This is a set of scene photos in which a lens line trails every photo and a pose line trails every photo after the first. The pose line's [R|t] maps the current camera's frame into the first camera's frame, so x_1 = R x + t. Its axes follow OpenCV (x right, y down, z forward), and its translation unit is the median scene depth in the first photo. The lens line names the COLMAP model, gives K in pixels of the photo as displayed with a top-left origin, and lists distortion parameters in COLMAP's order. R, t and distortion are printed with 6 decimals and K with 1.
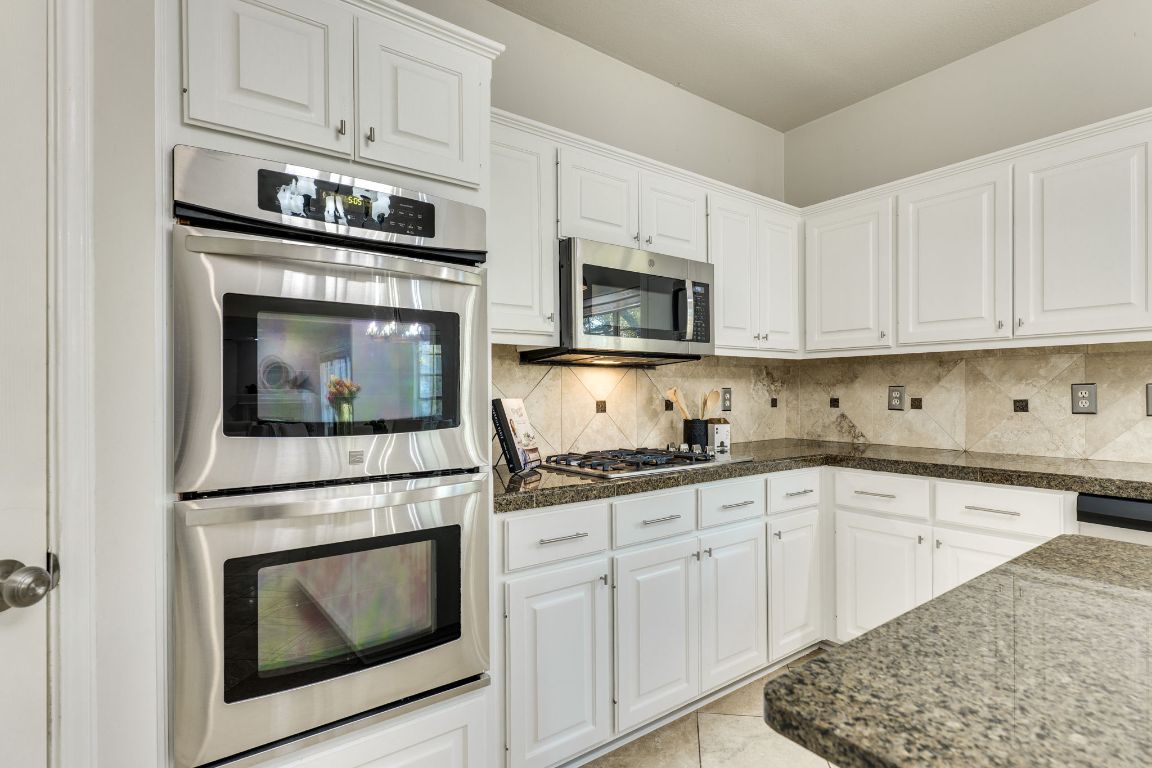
lens RADIAL K [[589.6, 0, 581.1], [0, 589.6, 391.6], [0, 0, 1]] dist [0.001514, -0.000696]
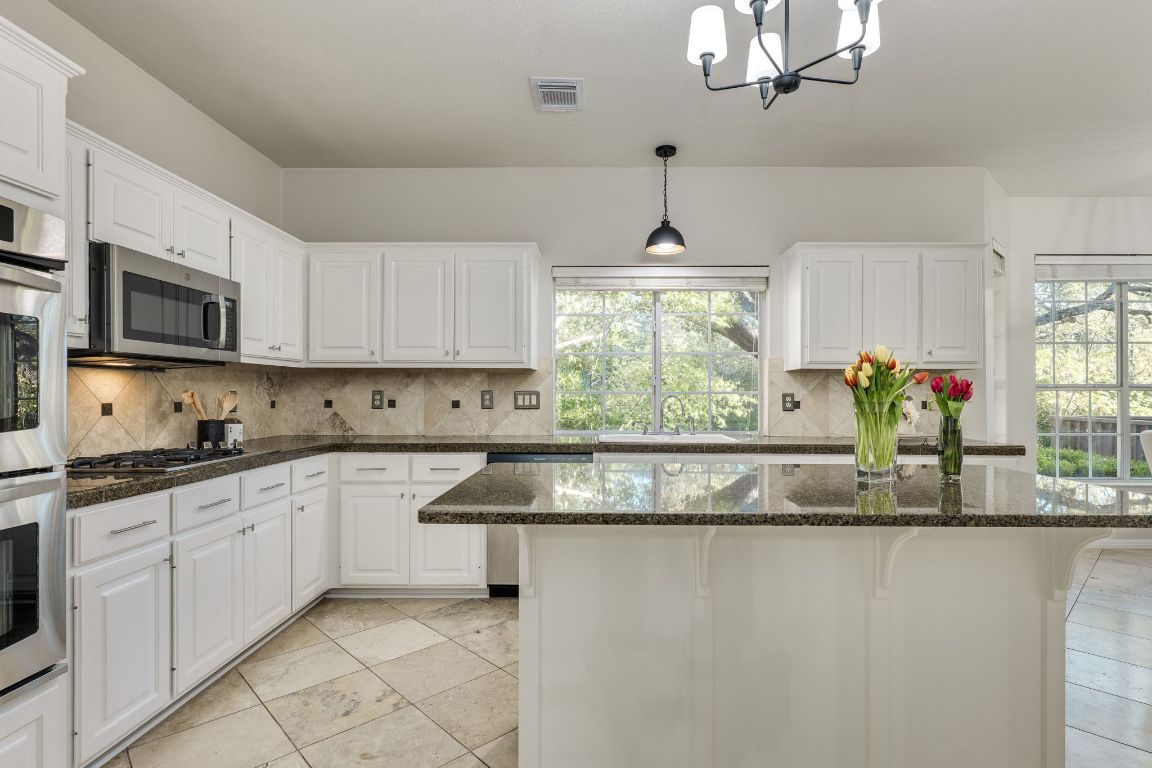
lens RADIAL K [[487.2, 0, 596.8], [0, 487.2, 393.4], [0, 0, 1]] dist [0.000777, 0.000029]
pose [[0.593035, 0.007481, 0.805142, -0.115855], [-0.005228, 0.999972, -0.005441, -0.000322], [-0.805160, -0.000982, 0.593057, -0.109151]]
